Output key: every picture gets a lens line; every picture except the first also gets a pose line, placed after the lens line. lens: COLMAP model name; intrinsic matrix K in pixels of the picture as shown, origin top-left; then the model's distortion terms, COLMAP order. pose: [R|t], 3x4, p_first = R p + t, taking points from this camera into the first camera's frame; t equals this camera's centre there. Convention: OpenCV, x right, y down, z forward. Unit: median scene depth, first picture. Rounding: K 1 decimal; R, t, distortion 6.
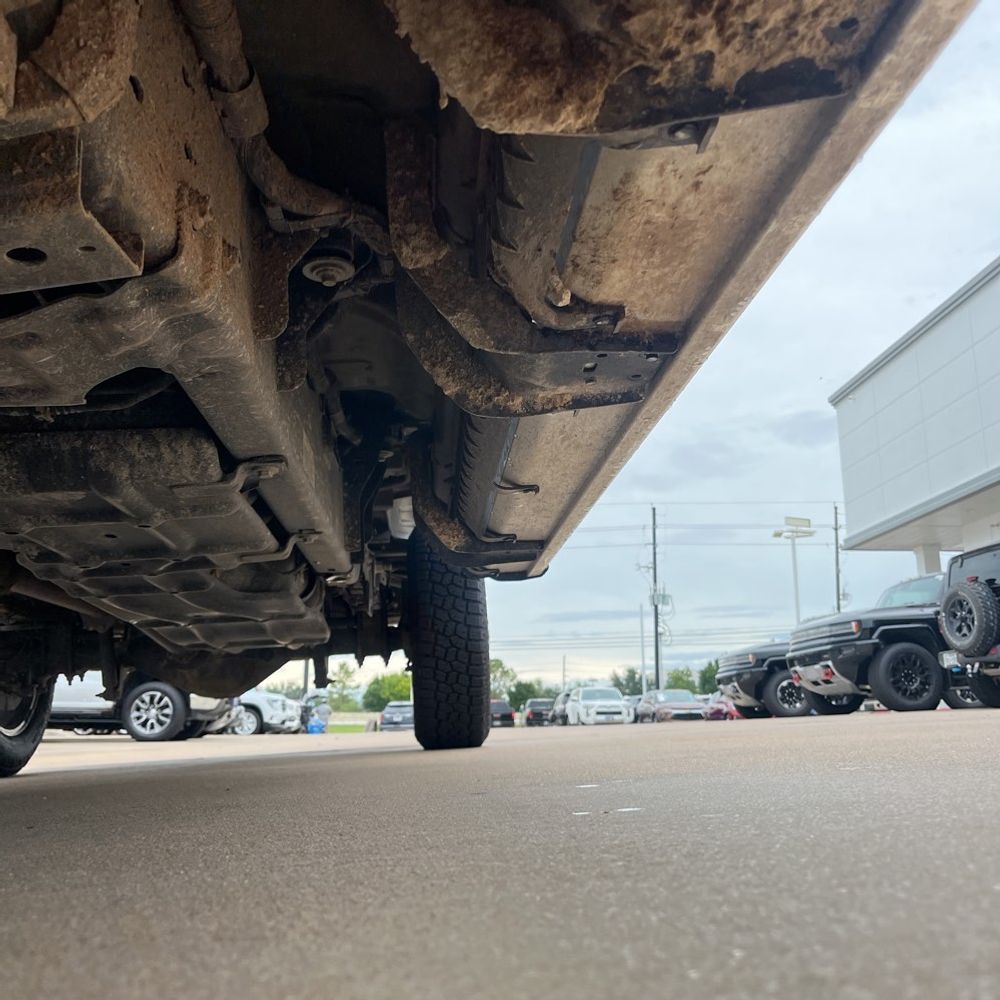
lens RADIAL K [[1011.5, 0, 496.5], [0, 1011.5, 500.0], [0, 0, 1]] dist [0.059006, -0.076794]
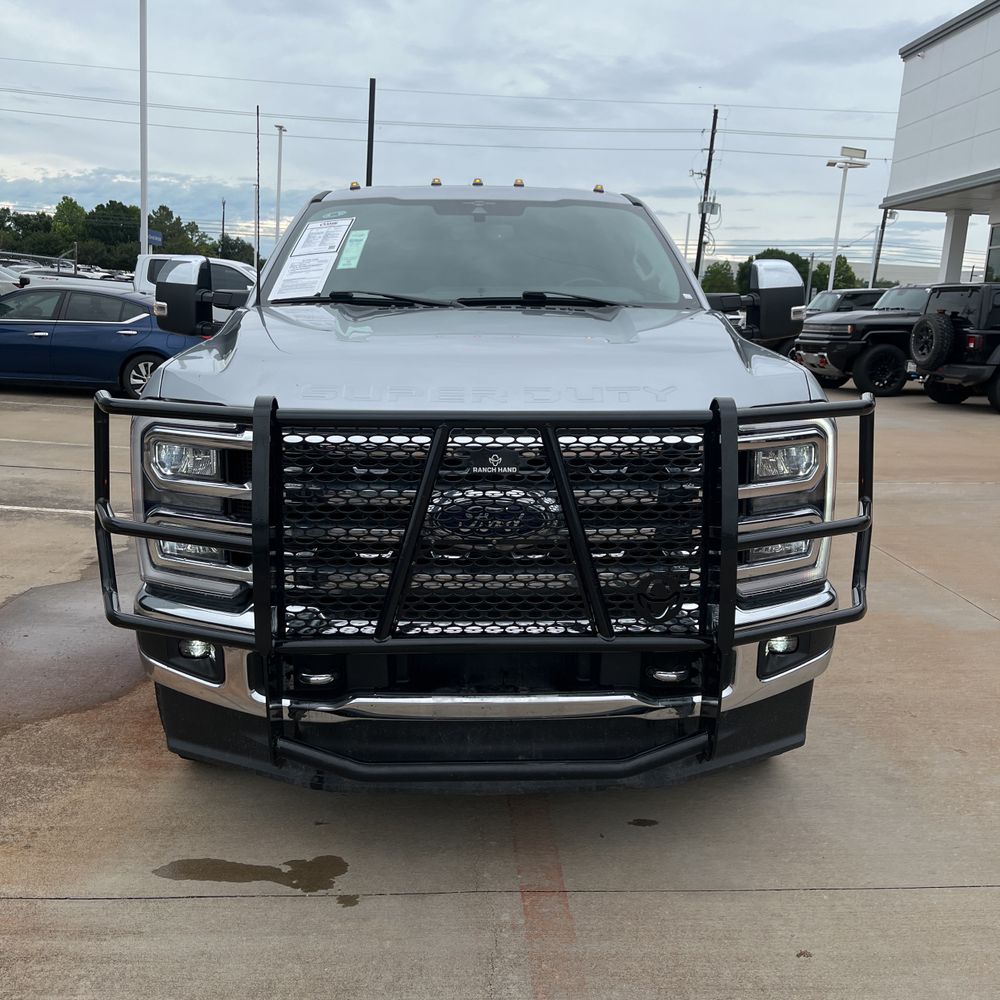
lens RADIAL K [[1009.1, 0, 504.7], [0, 1009.1, 503.1], [0, 0, 1]] dist [0.028797, -0.004105]
pose [[0.997672, 0.066971, -0.012847, -0.017466], [-0.055932, 0.911423, 0.407651, -0.062380], [0.039009, -0.405984, 0.913047, -0.095791]]
